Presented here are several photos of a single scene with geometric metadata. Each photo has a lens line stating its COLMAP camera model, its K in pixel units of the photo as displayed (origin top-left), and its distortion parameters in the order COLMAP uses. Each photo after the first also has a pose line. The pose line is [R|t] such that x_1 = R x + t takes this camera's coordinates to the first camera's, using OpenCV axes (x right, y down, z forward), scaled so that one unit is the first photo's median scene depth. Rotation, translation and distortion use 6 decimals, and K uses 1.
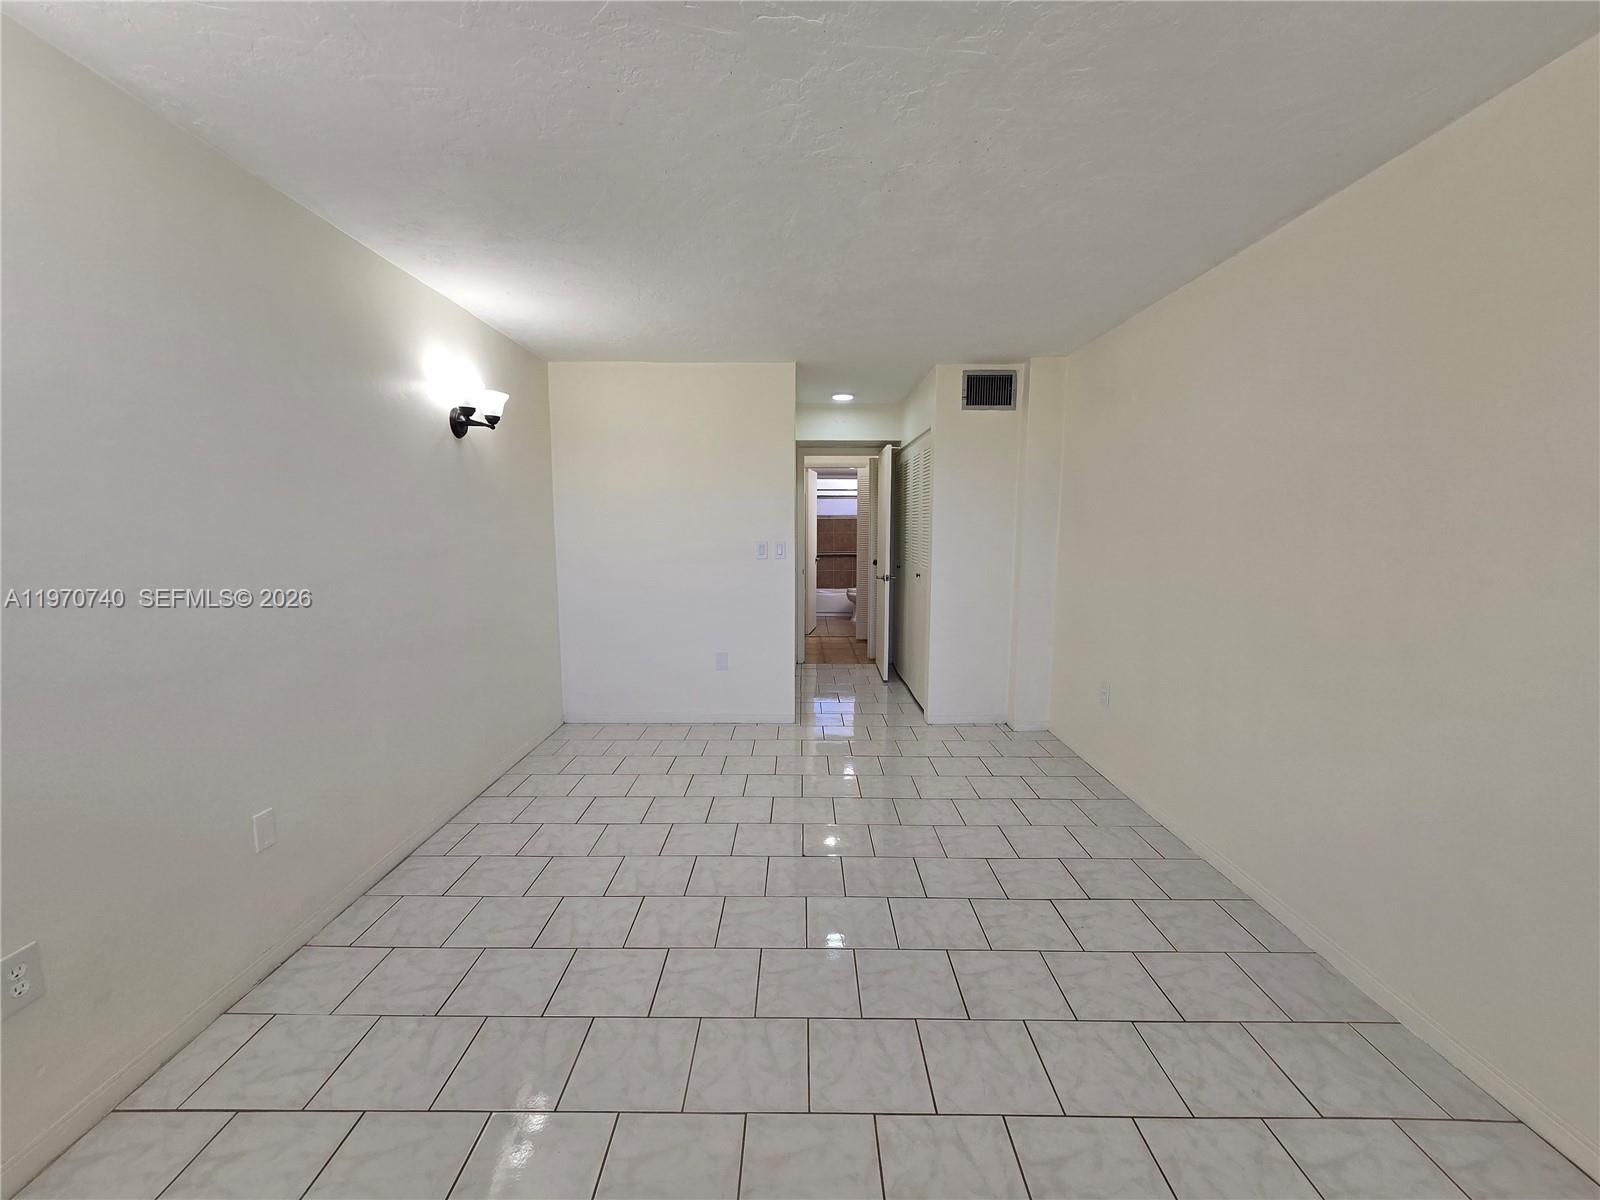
lens RADIAL K [[650.4, 0, 799.4], [0, 650.4, 600.7], [0, 0, 1]] dist [0.000804, 0.000097]
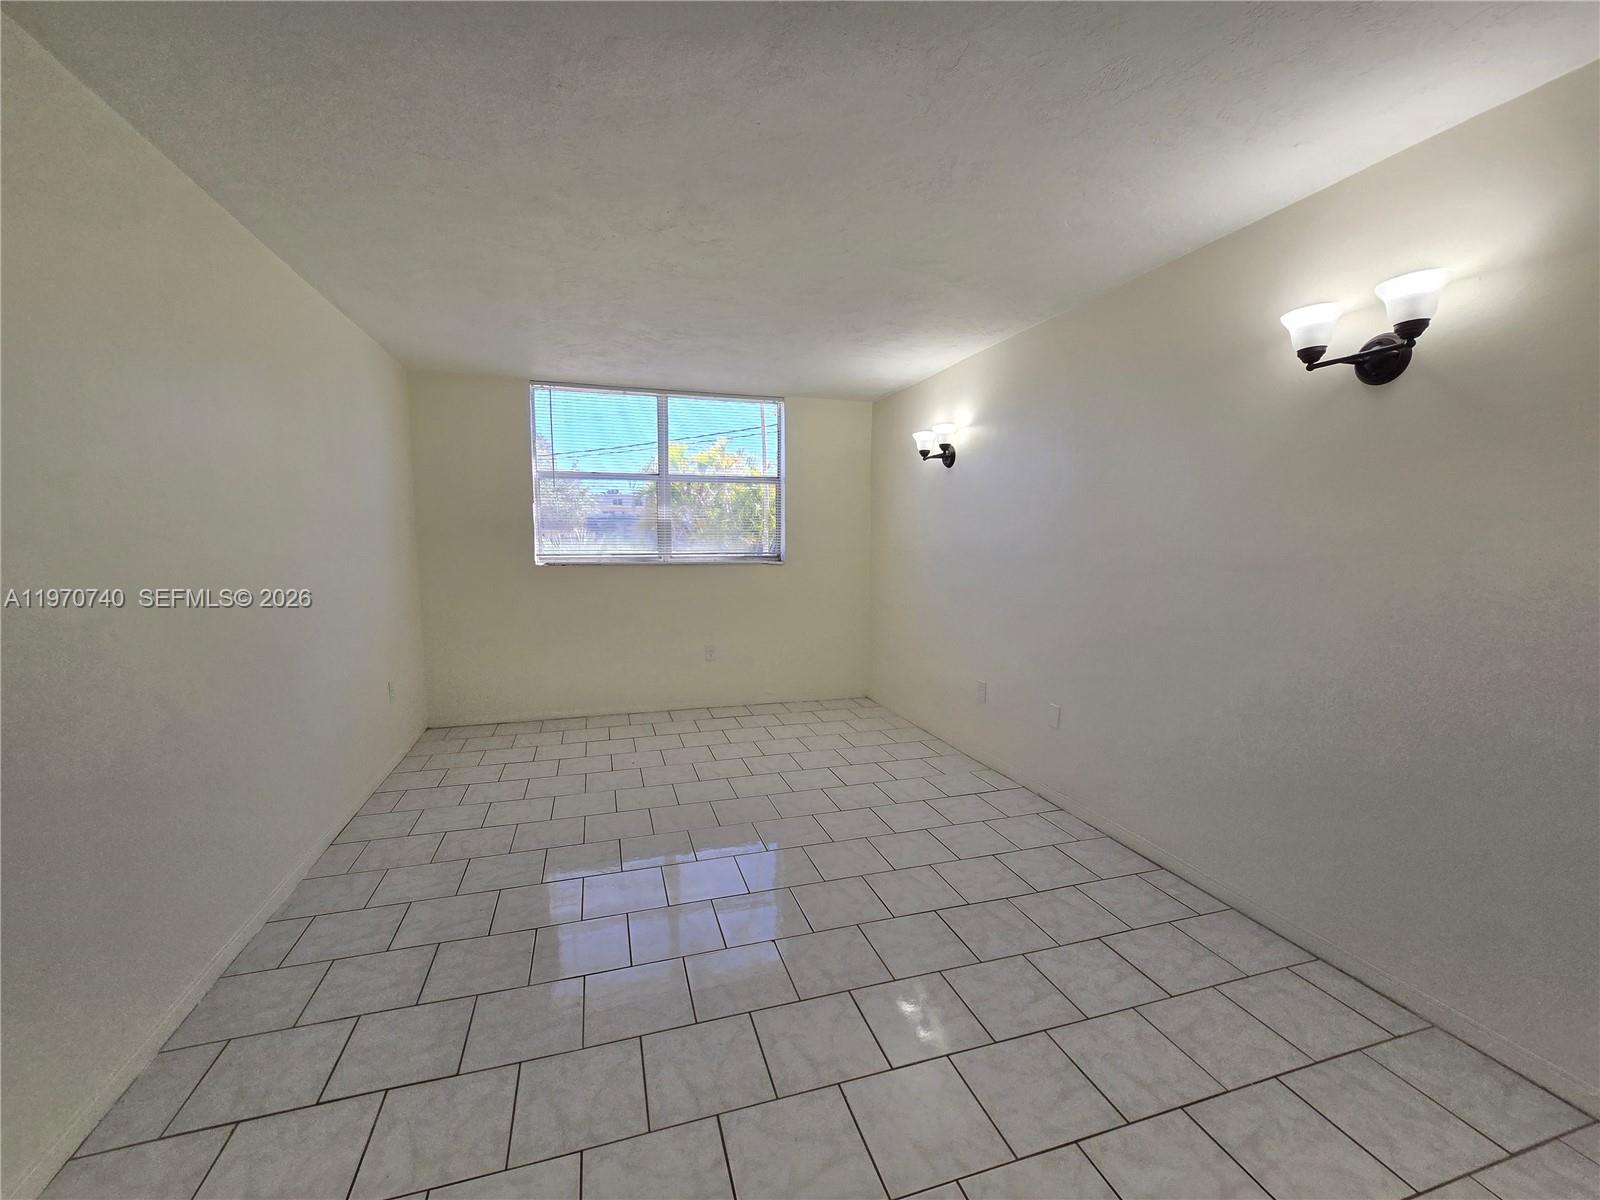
lens RADIAL K [[650.4, 0, 797.0], [0, 650.4, 599.8], [0, 0, 1]] dist [0.000804, 0.000097]
pose [[-0.953770, 0.024128, -0.299566, 0.225176], [-0.039962, 0.977739, 0.205983, -0.197706], [0.297868, 0.208431, -0.931575, 1.804992]]
